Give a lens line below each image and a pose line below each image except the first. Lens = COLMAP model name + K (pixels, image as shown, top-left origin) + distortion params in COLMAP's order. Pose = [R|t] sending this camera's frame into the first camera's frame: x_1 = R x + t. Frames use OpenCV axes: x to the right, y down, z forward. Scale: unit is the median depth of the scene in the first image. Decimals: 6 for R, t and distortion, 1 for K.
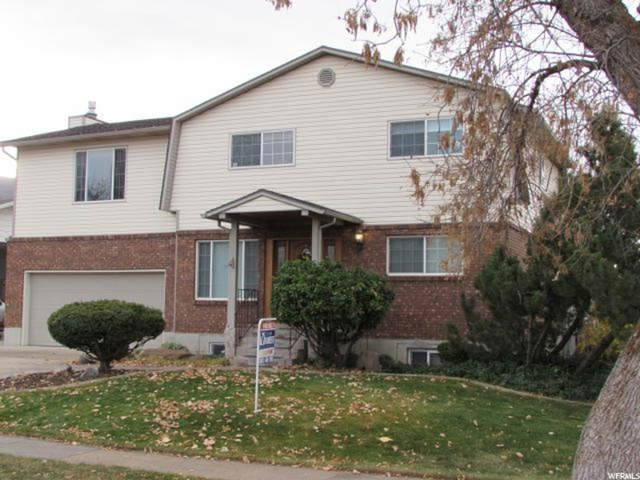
lens RADIAL K [[962.2, 0, 319.9], [0, 962.2, 239.6], [0, 0, 1]] dist [0.009185, 0.000000]
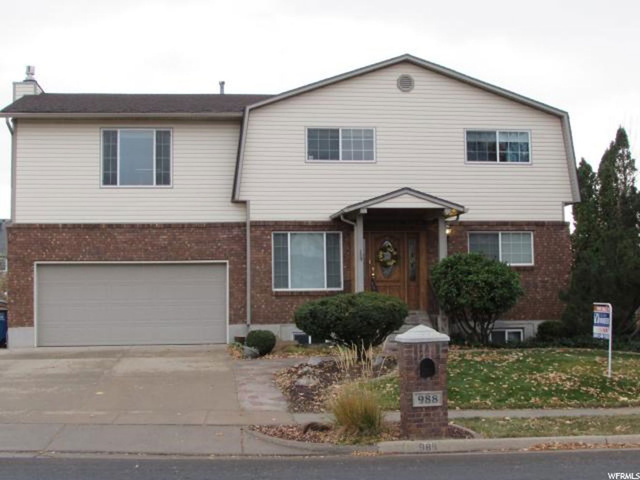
lens RADIAL K [[995.2, 0, 319.9], [0, 995.2, 240.4], [0, 0, 1]] dist [-0.003821, 0.000000]
pose [[0.815856, 0.002275, 0.578251, -0.683891], [-0.021648, 0.999411, 0.026612, -0.018280], [-0.577850, -0.034230, 0.815425, 0.130202]]
